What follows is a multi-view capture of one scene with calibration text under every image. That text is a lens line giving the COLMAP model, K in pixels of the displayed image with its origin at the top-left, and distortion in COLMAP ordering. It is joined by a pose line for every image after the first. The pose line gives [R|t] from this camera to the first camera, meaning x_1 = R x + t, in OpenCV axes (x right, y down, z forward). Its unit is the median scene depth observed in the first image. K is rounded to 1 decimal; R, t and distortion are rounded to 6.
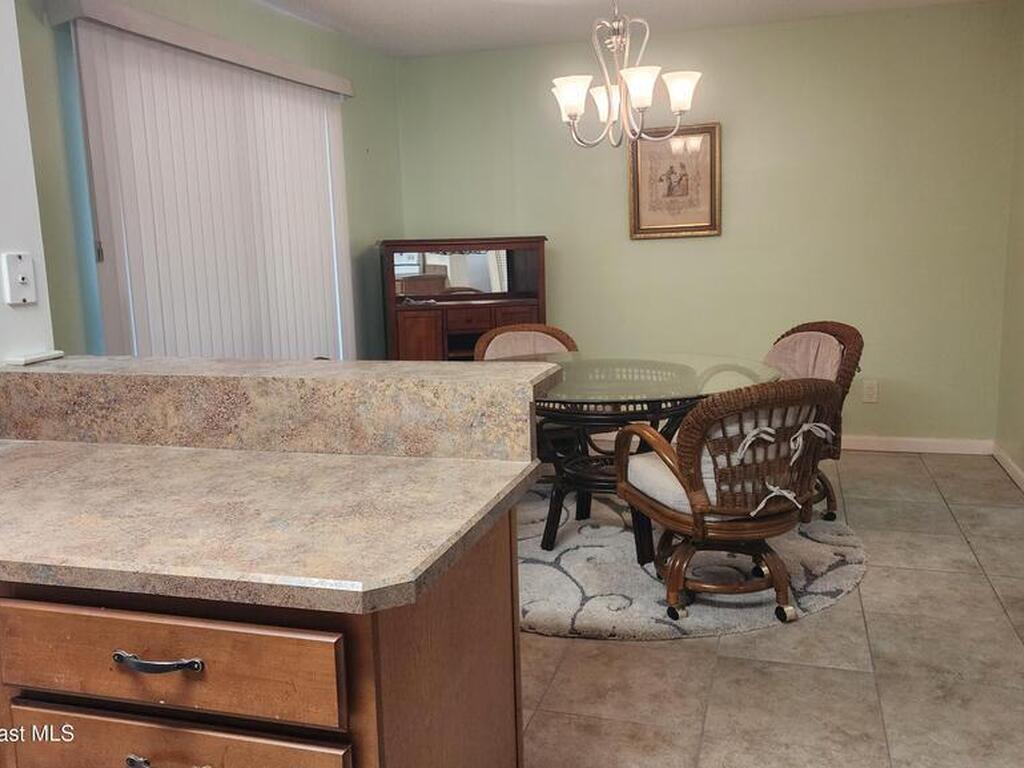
lens RADIAL K [[920.0, 0, 511.3], [0, 920.0, 399.0], [0, 0, 1]] dist [0.011703, 0.005950]
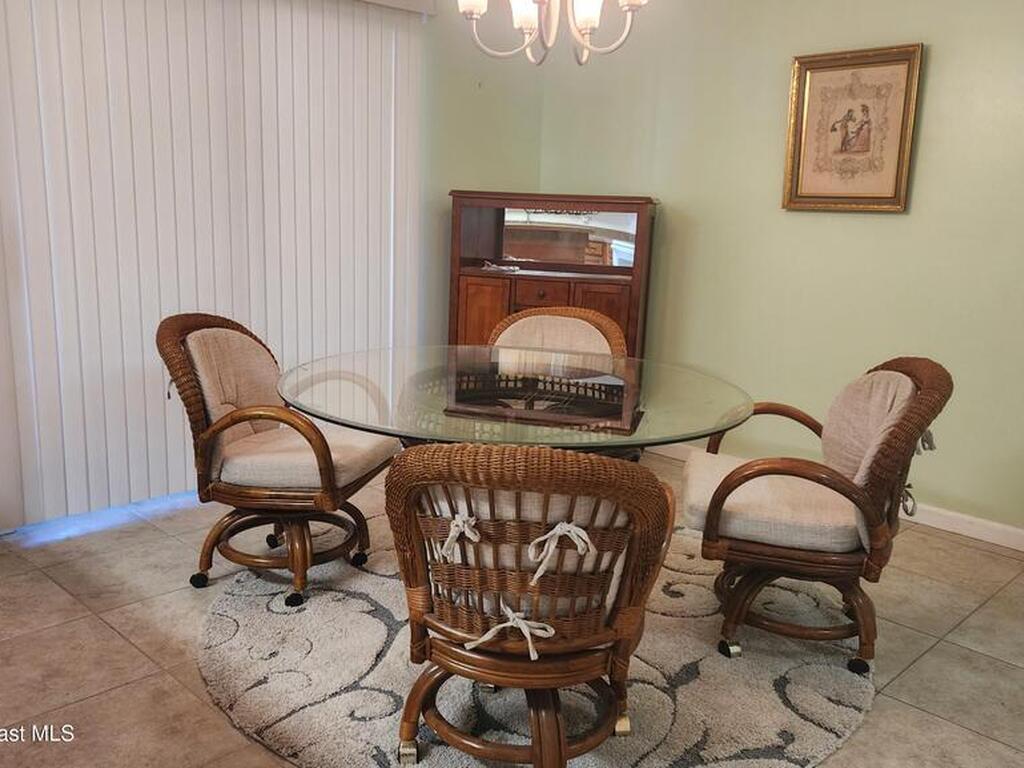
lens RADIAL K [[920.0, 0, 511.3], [0, 920.0, 399.0], [0, 0, 1]] dist [0.011703, 0.005950]
pose [[0.878030, 0.161083, -0.450683, 0.300395], [-0.143120, 0.986941, 0.073923, -0.049671], [0.456705, -0.000405, 0.889618, 0.255168]]
